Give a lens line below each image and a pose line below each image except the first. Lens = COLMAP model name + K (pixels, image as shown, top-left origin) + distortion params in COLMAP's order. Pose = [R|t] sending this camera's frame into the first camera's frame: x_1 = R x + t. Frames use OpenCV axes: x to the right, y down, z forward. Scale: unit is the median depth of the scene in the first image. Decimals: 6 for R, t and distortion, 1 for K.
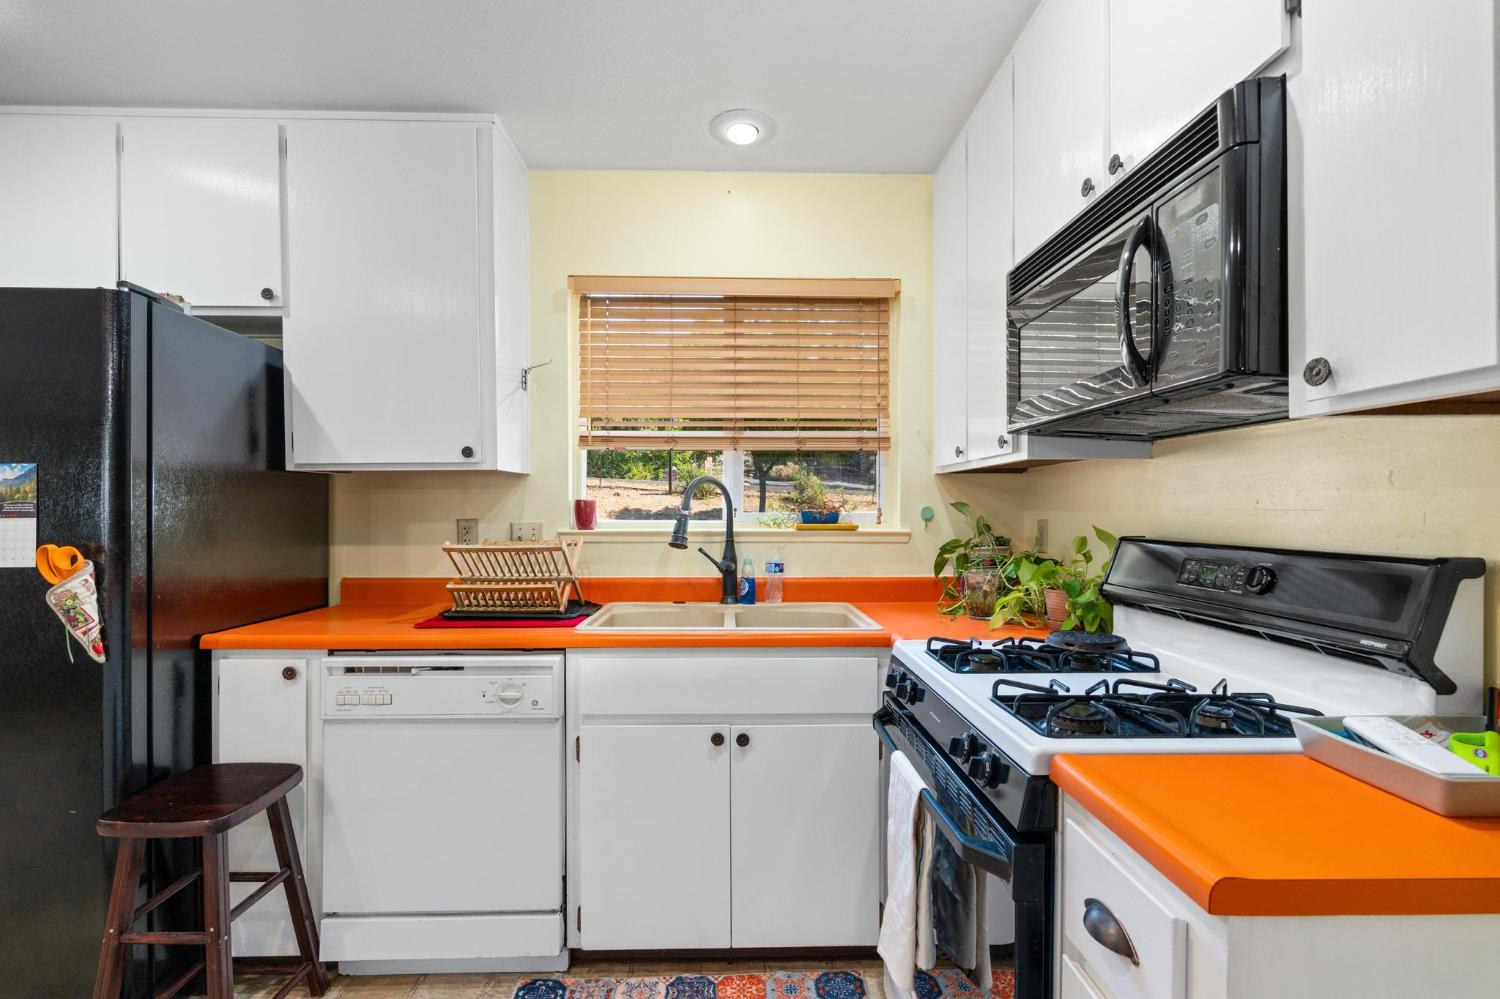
lens RADIAL K [[672.0, 0, 749.6], [0, 672.0, 515.2], [0, 0, 1]] dist [-0.005642, -0.001333]
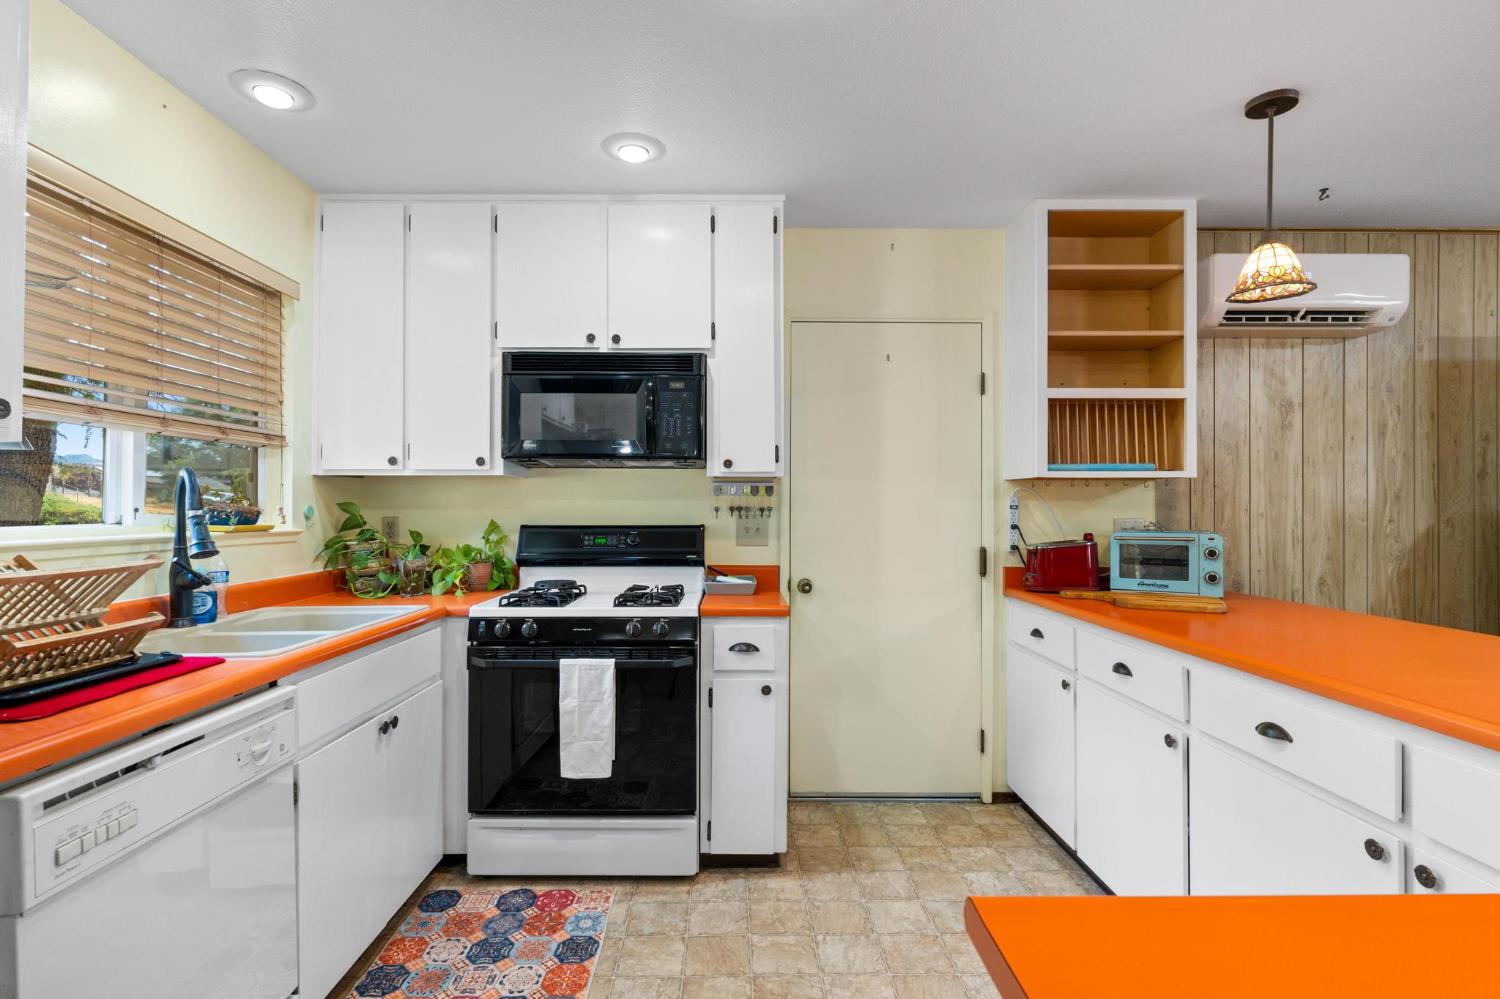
lens RADIAL K [[715.4, 0, 744.2], [0, 715.4, 502.0], [0, 0, 1]] dist [-0.005594, -0.000952]
pose [[0.034654, 0.003632, 0.999393, -0.871012], [0.009731, 0.999945, -0.003972, -0.008574], [-0.999352, 0.009863, 0.034617, 0.299423]]
